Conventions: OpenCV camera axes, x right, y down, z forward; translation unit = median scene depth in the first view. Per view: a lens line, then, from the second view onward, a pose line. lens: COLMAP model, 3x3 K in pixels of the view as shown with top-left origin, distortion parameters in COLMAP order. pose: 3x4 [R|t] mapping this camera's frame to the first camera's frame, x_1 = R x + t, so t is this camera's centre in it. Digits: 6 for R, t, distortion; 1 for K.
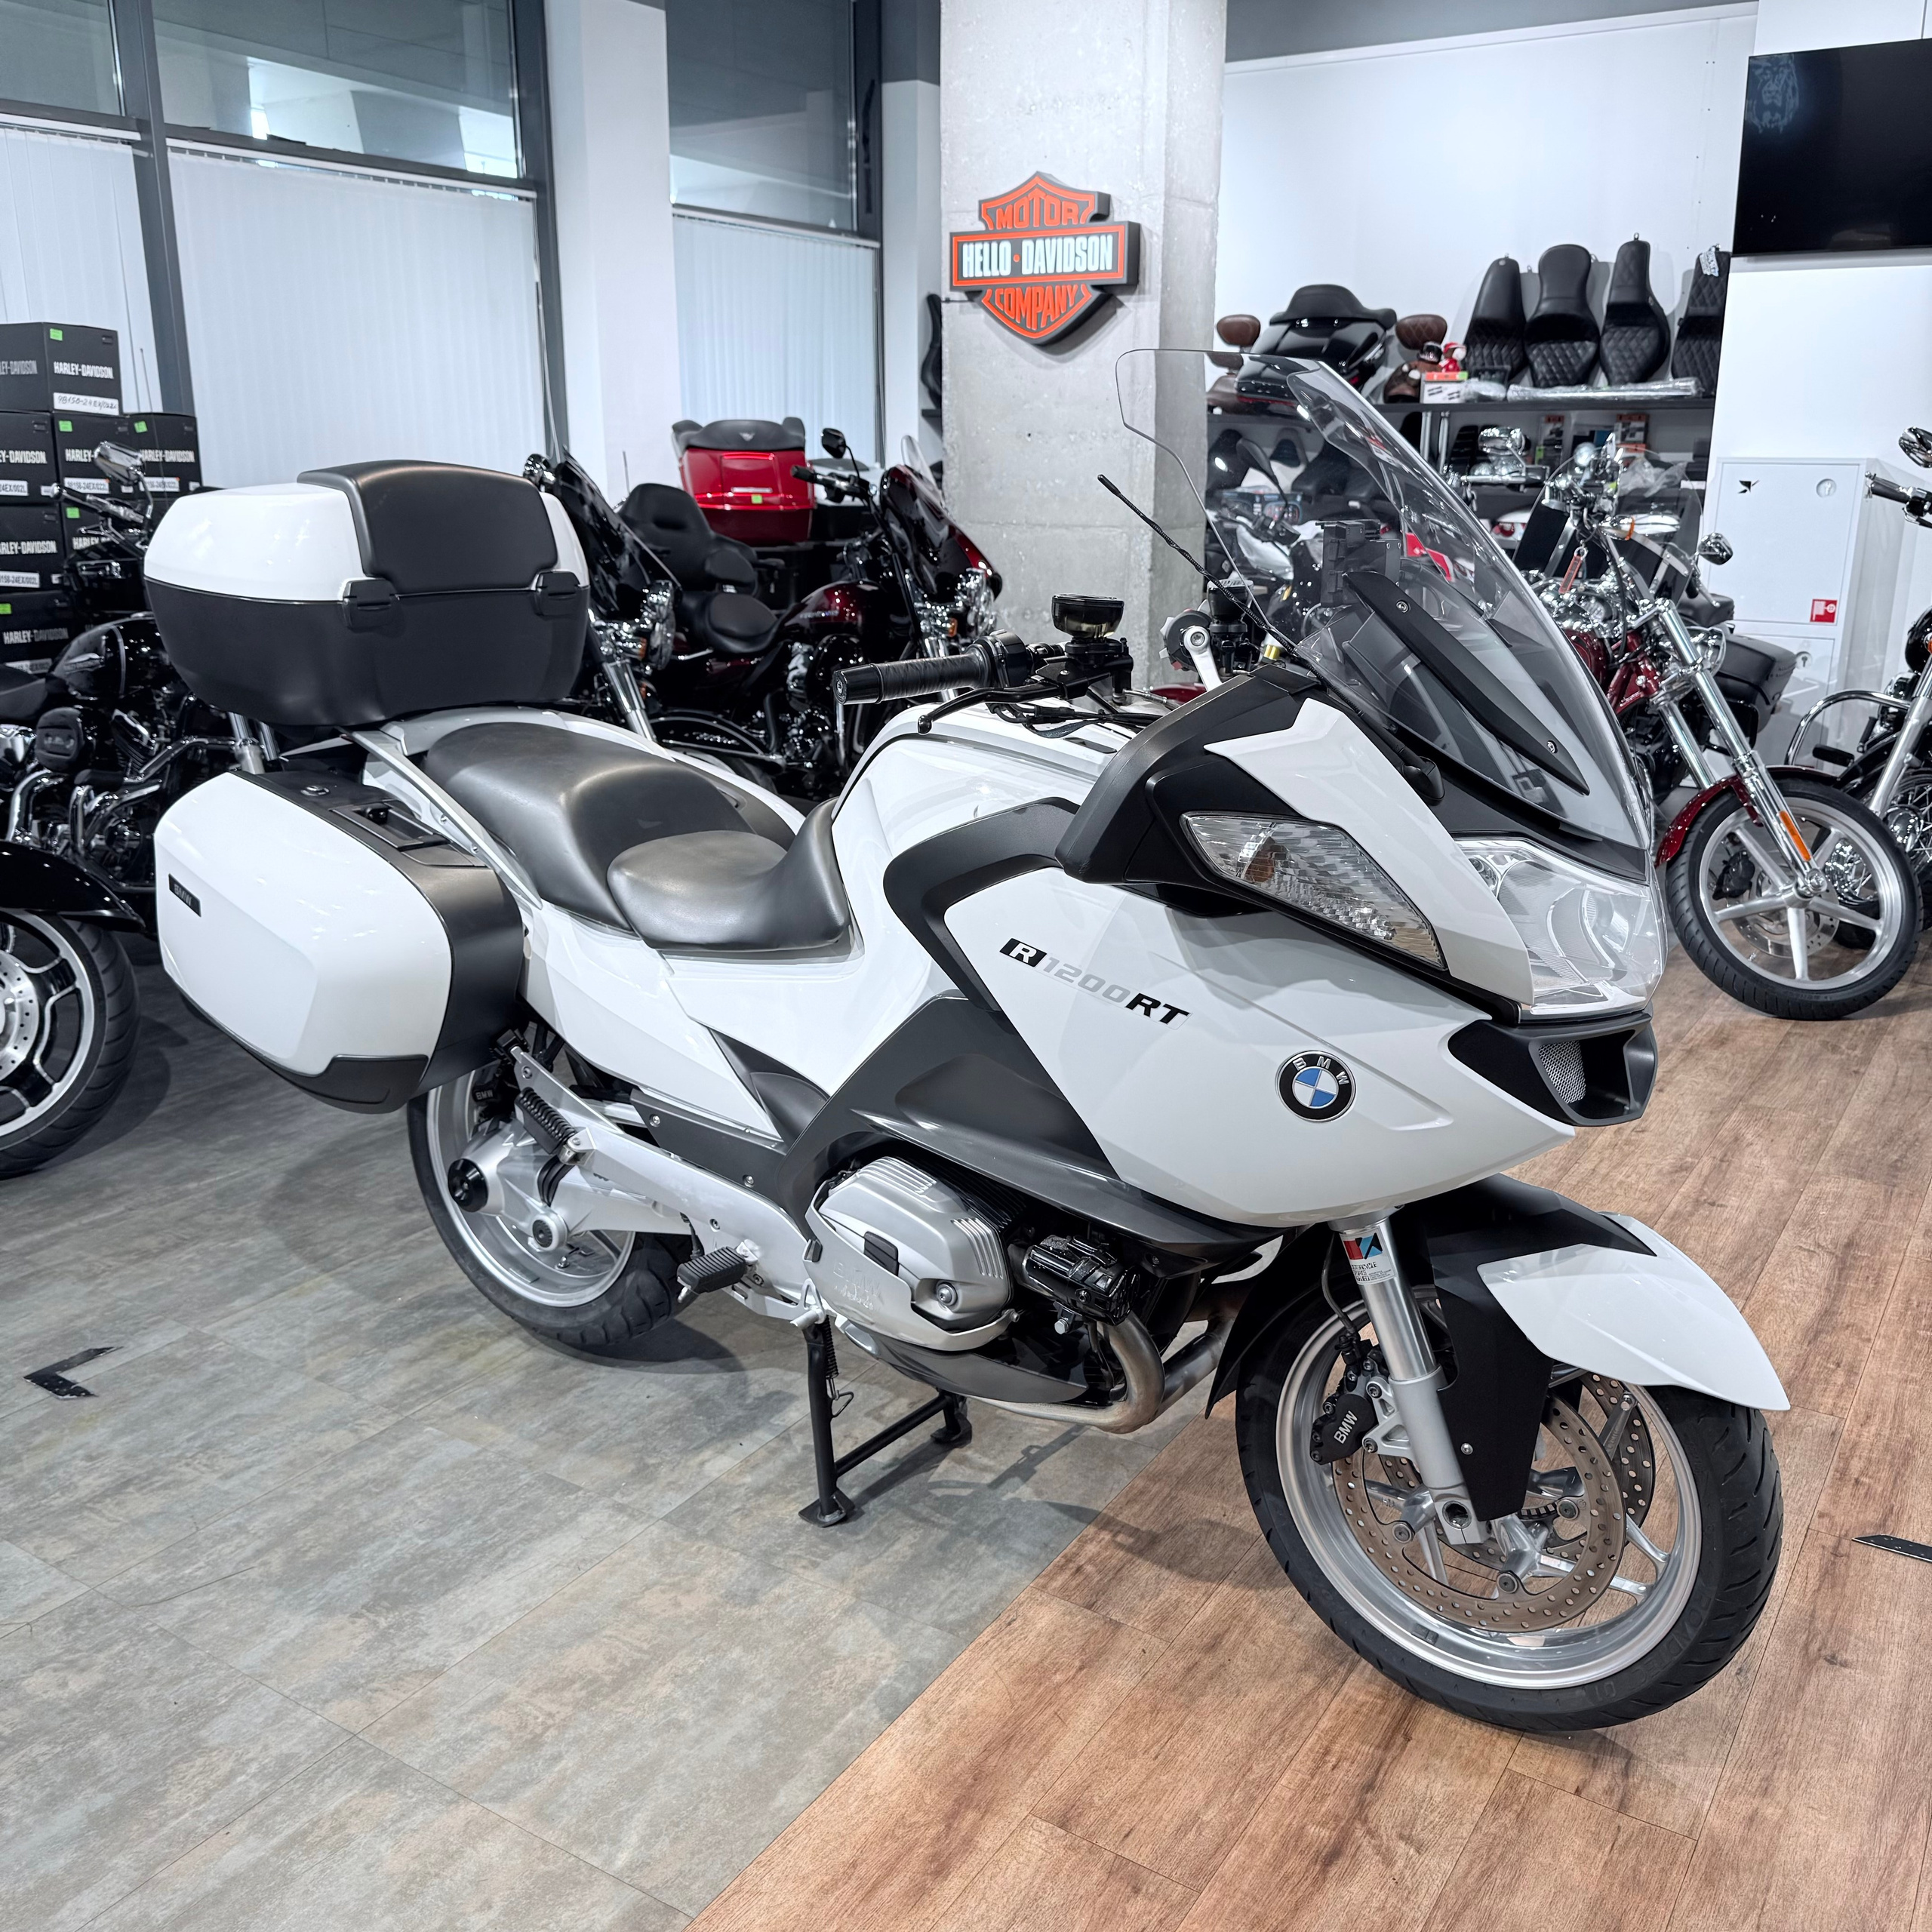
lens RADIAL K [[1836.9, 0, 965.0], [0, 1836.9, 960.0], [0, 0, 1]] dist [0.013306, 0.000000]
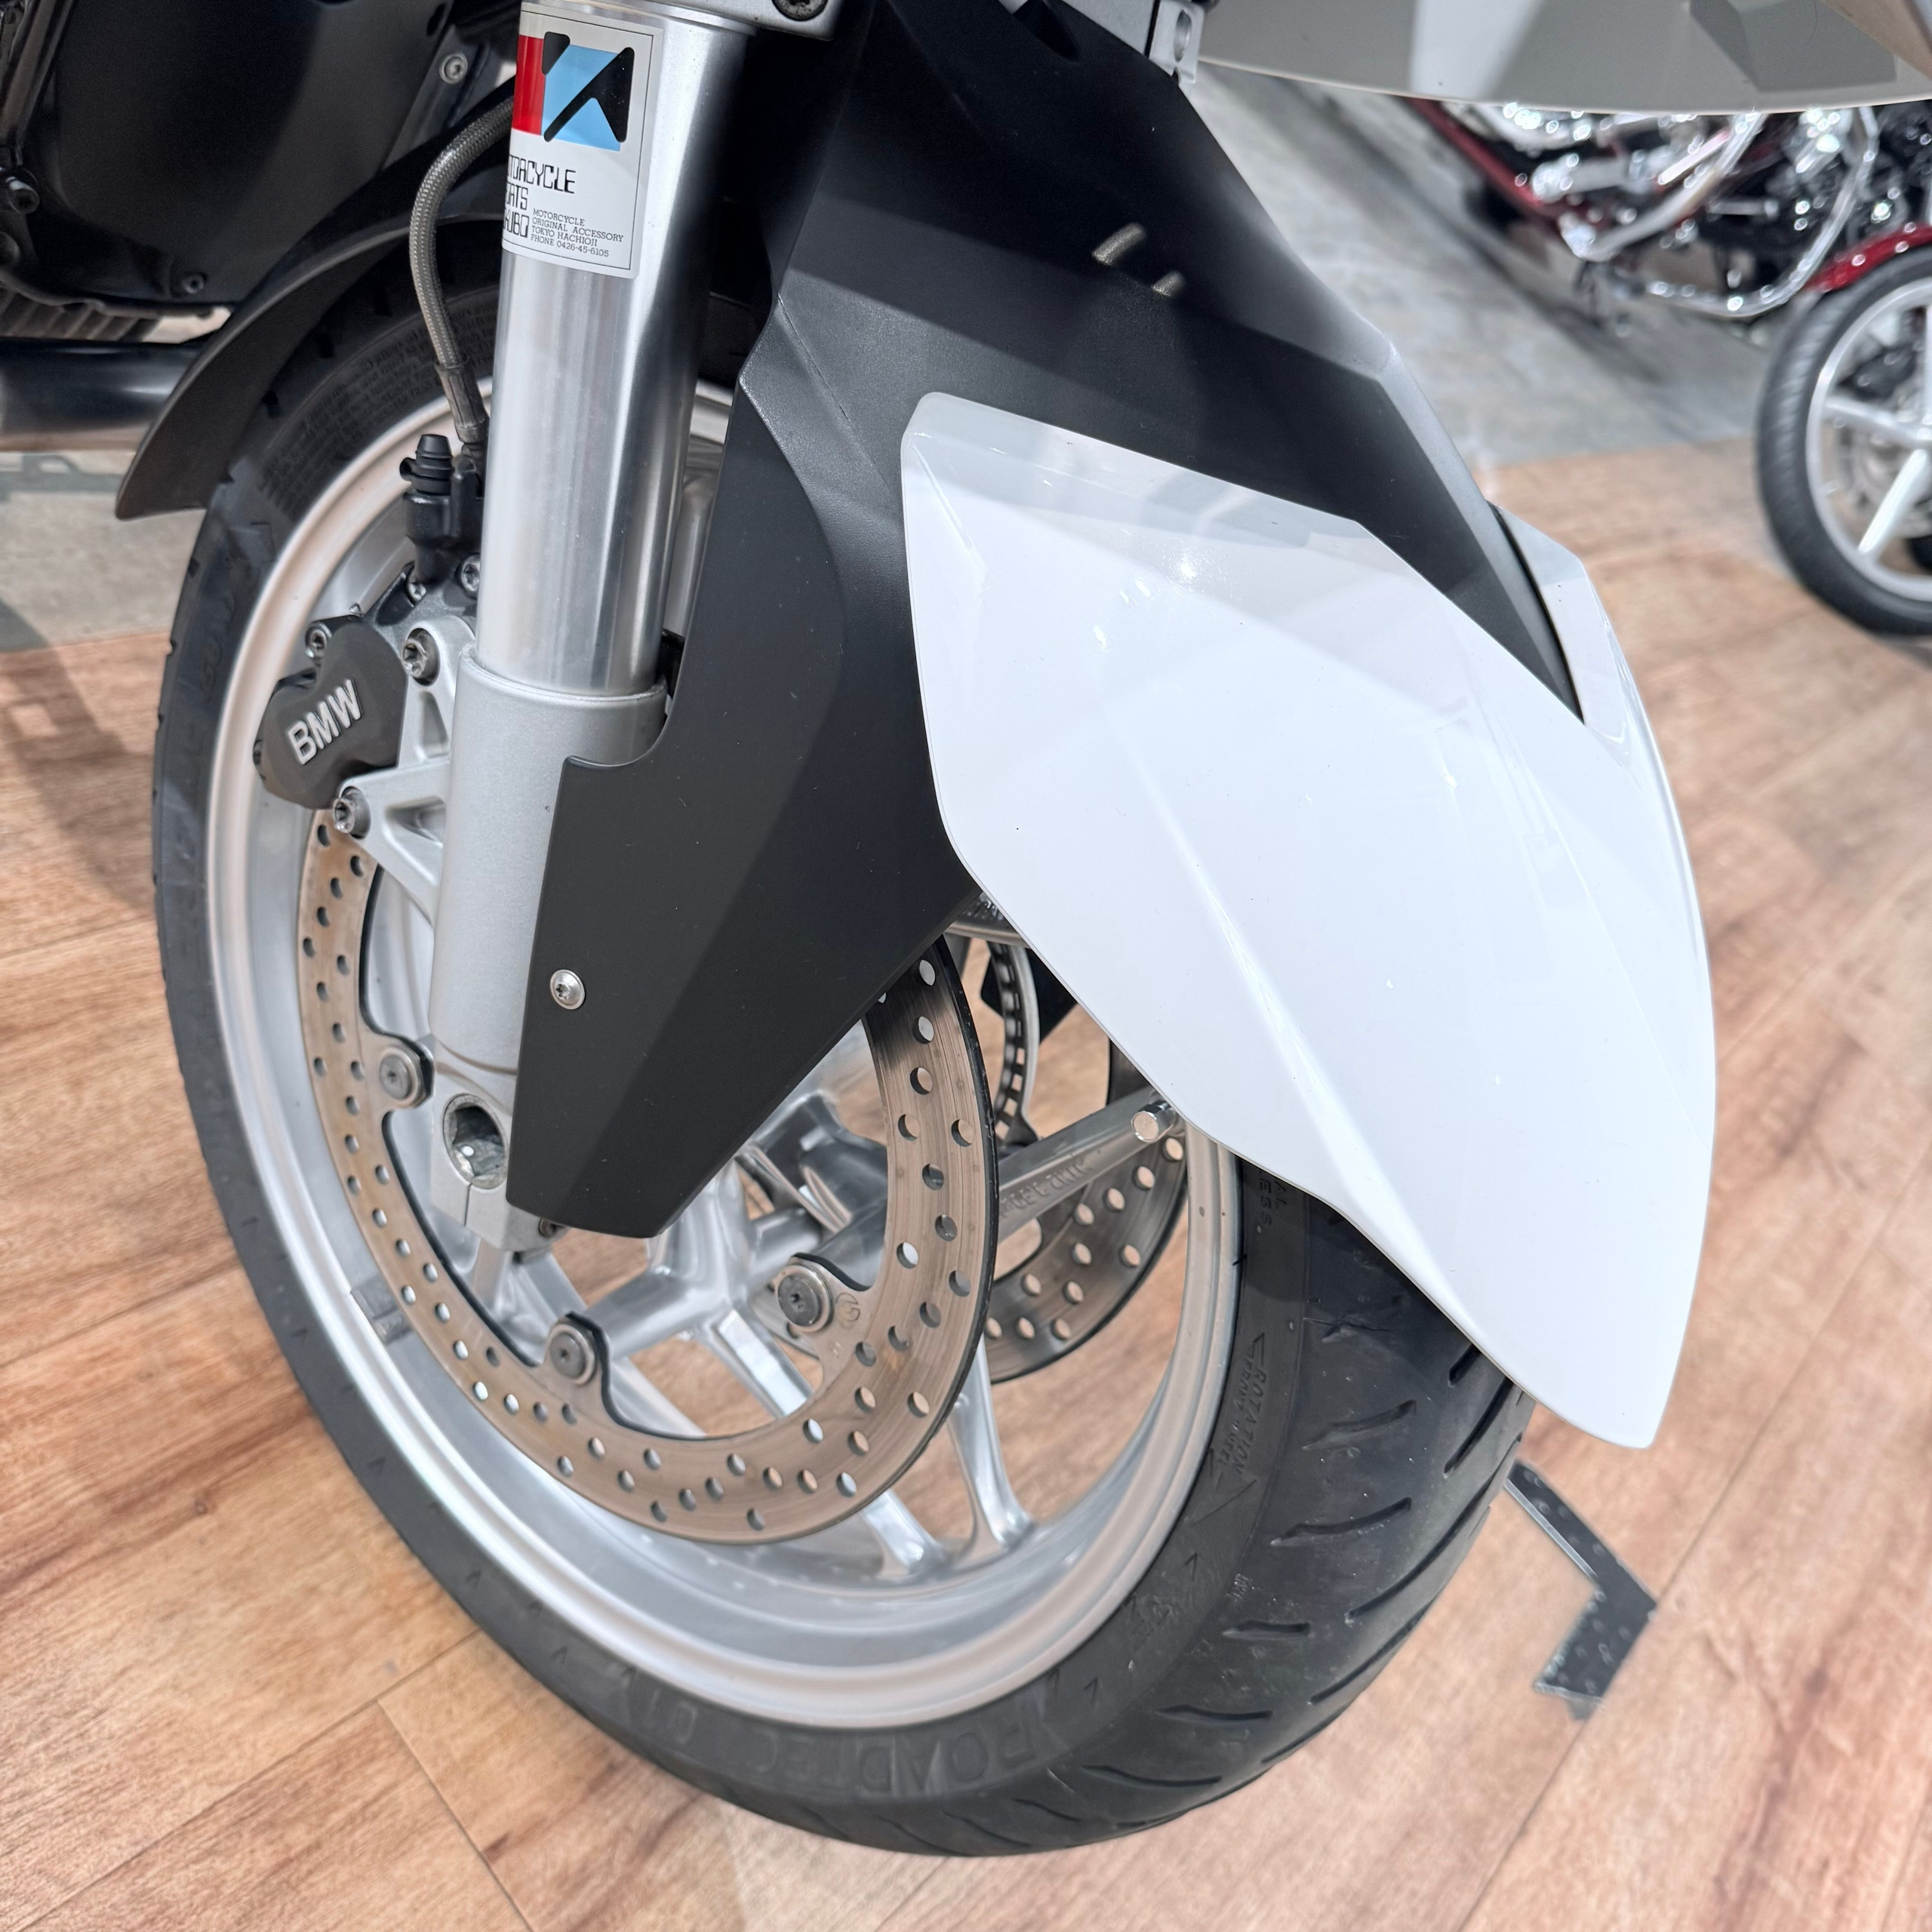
lens RADIAL K [[1836.9, 0, 968.3], [0, 1836.9, 970.0], [0, 0, 1]] dist [0.013306, 0.000000]
pose [[0.865790, 0.462943, 0.189976, 0.182431], [-0.500330, 0.794150, 0.344957, 0.094713], [0.008826, -0.393712, 0.919192, 0.507409]]
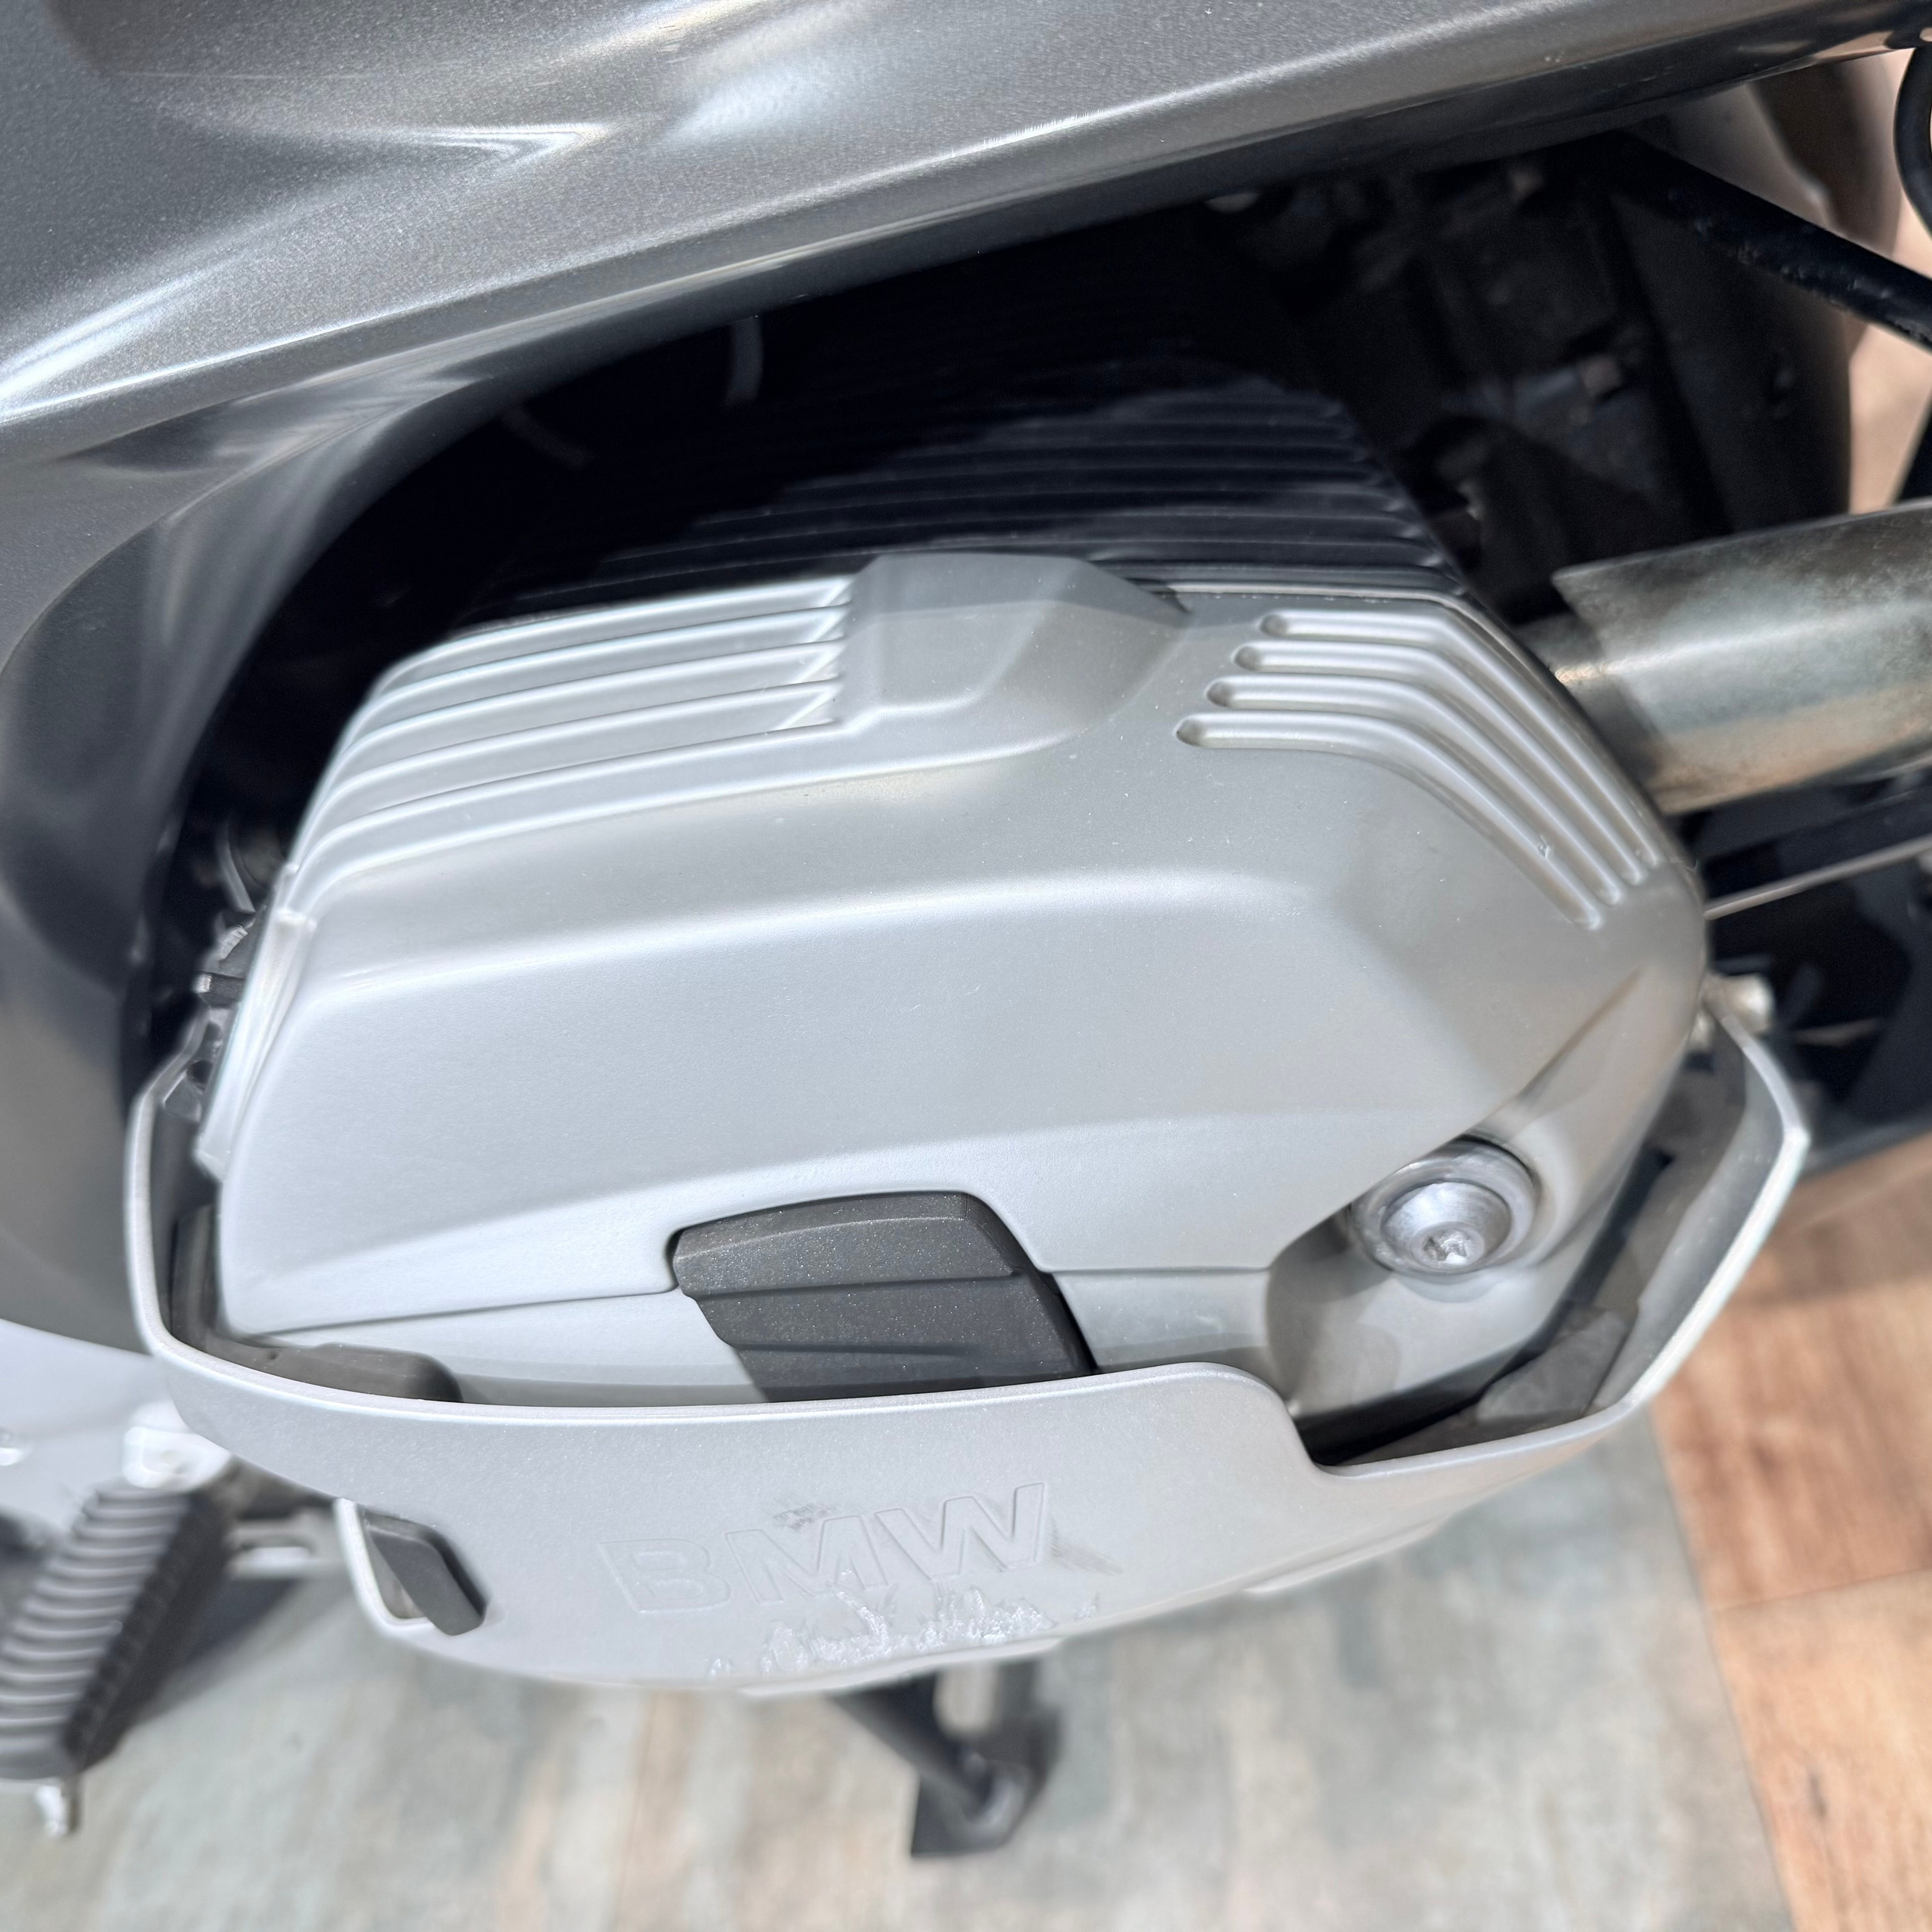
lens RADIAL K [[1920.9, 0, 1002.4], [0, 1920.9, 985.6], [0, 0, 1]] dist [-0.022943, 0.000000]
pose [[0.769651, -0.618444, 0.158633, -0.032997], [0.548564, 0.767667, 0.331306, 0.075512], [-0.326672, -0.167970, 0.930092, 0.621050]]
